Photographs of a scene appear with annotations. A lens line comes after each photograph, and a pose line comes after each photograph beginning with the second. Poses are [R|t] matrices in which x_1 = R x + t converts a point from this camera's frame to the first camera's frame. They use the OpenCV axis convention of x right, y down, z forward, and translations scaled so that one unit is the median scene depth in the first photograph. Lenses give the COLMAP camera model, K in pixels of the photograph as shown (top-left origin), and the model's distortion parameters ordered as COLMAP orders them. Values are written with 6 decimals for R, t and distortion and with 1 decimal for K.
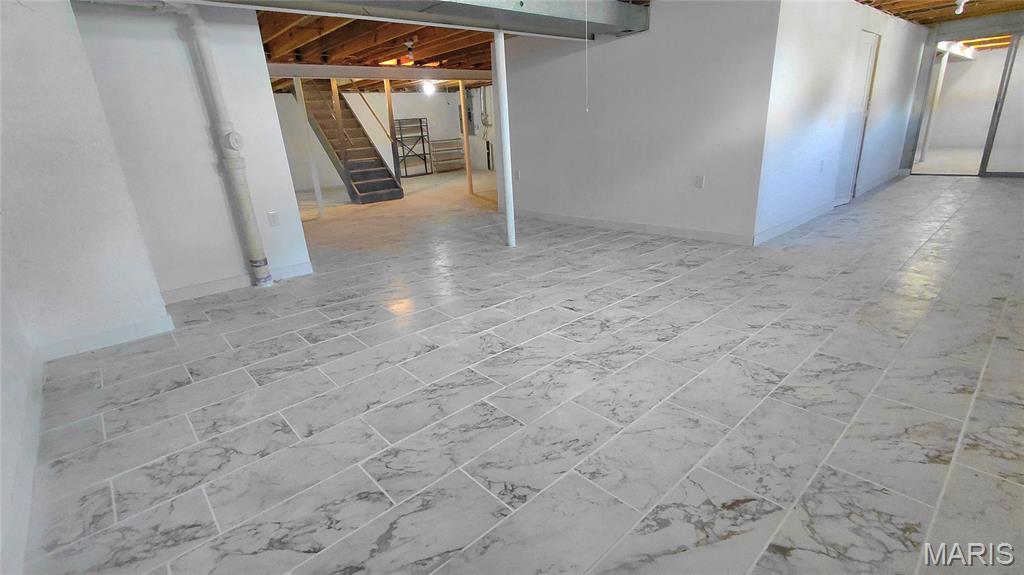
lens RADIAL K [[470.7, 0, 512.0], [0, 470.7, 287.5], [0, 0, 1]] dist [0.000229, 0.000007]
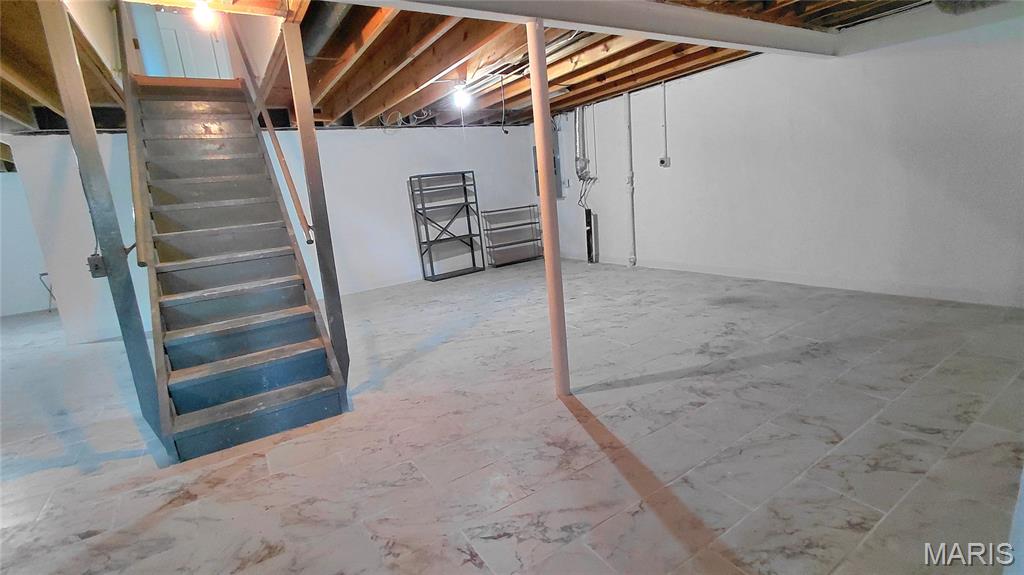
lens RADIAL K [[470.7, 0, 512.0], [0, 470.7, 287.5], [0, 0, 1]] dist [0.000229, 0.000007]
pose [[0.986474, -0.003107, -0.163890, -0.049734], [-0.015774, 0.993381, -0.113779, -0.166174], [0.163158, 0.114825, 0.979895, 0.491969]]
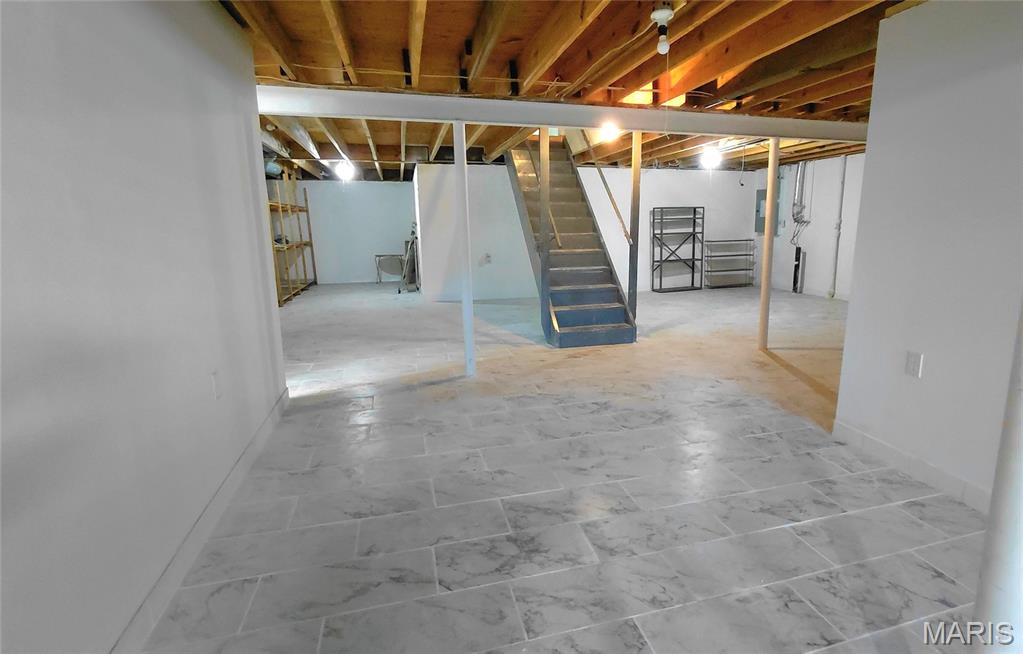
lens RADIAL K [[535.2, 0, 585.3], [0, 535.2, 330.2], [0, 0, 1]] dist [-0.000486, -0.000010]
pose [[0.921153, 0.123988, -0.368924, -0.037107], [-0.167935, 0.981739, -0.089369, -0.095806], [0.351106, 0.144278, 0.925153, 0.273110]]
